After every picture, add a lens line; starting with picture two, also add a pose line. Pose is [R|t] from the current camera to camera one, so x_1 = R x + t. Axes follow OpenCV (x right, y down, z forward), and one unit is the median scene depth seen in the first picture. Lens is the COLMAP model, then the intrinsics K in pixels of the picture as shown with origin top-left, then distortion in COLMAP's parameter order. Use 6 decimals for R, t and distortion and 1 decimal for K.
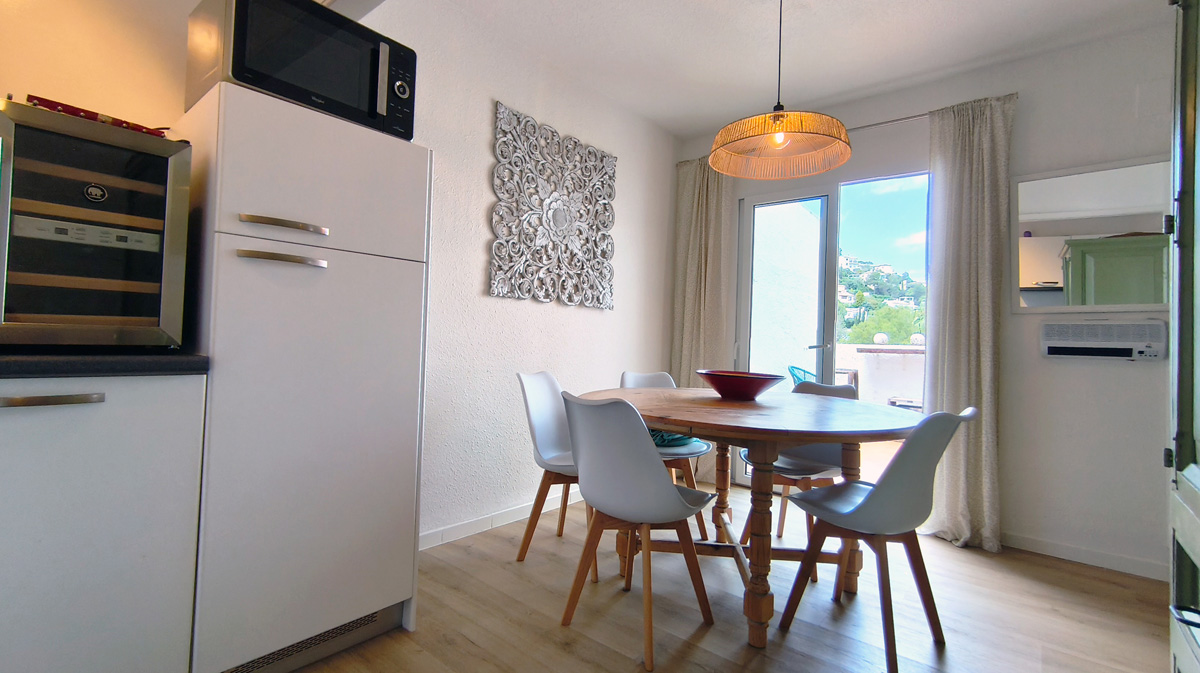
lens RADIAL K [[528.0, 0, 594.6], [0, 528.0, 333.1], [0, 0, 1]] dist [0.000994, 0.000317]
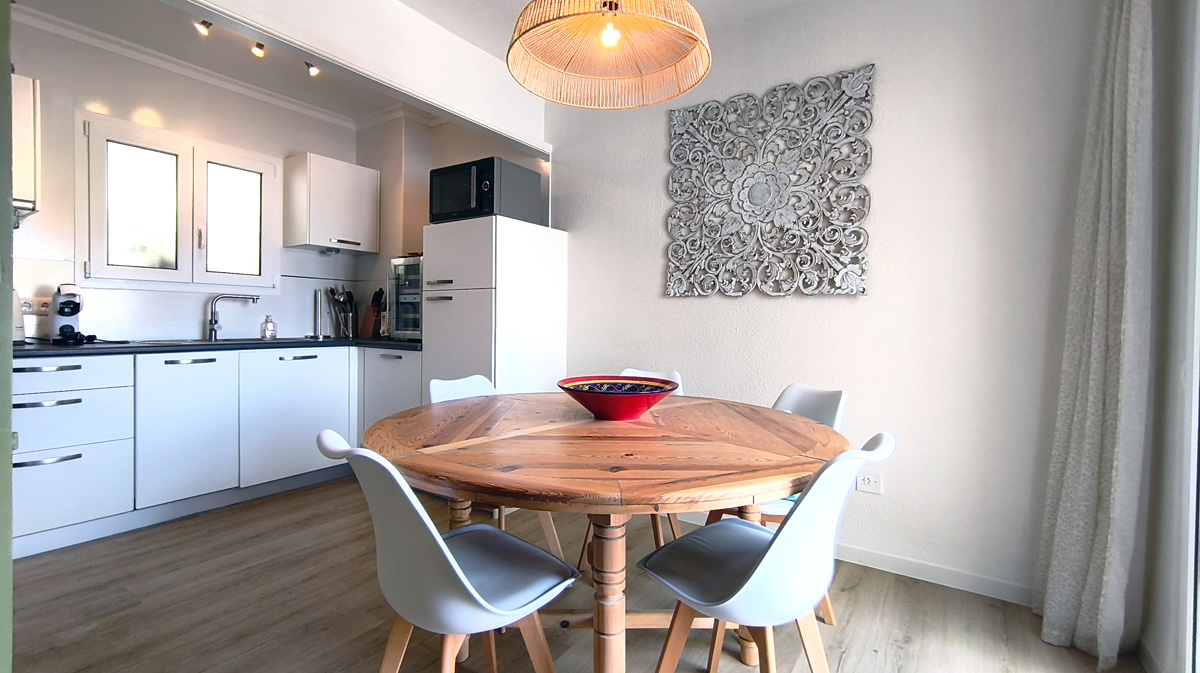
lens RADIAL K [[528.0, 0, 599.5], [0, 528.0, 328.7], [0, 0, 1]] dist [0.000994, 0.000317]
pose [[0.113721, -0.023428, -0.993236, 0.771017], [0.006225, 0.999719, -0.022868, 0.014623], [0.993493, -0.003582, 0.113835, 0.688790]]
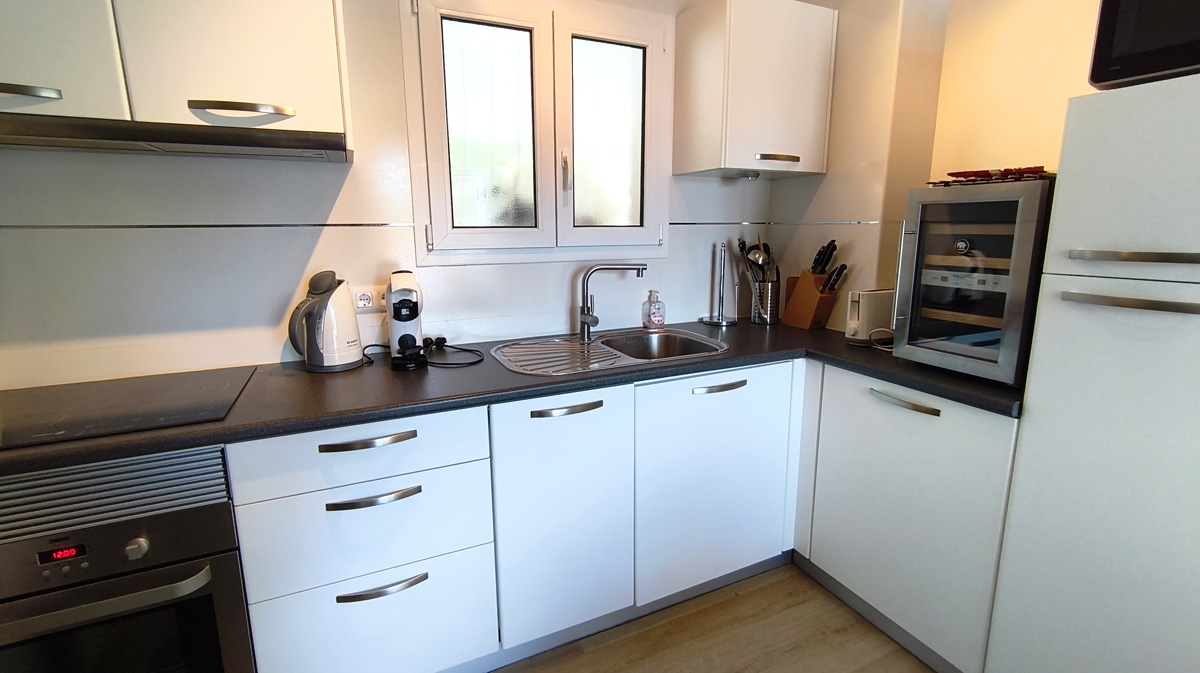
lens RADIAL K [[528.0, 0, 598.8], [0, 528.0, 332.2], [0, 0, 1]] dist [0.000994, 0.000317]
pose [[-0.409256, 0.142273, -0.901259, 0.201790], [0.003179, 0.987985, 0.154520, -0.107592], [0.912414, 0.060373, -0.404791, 0.309641]]
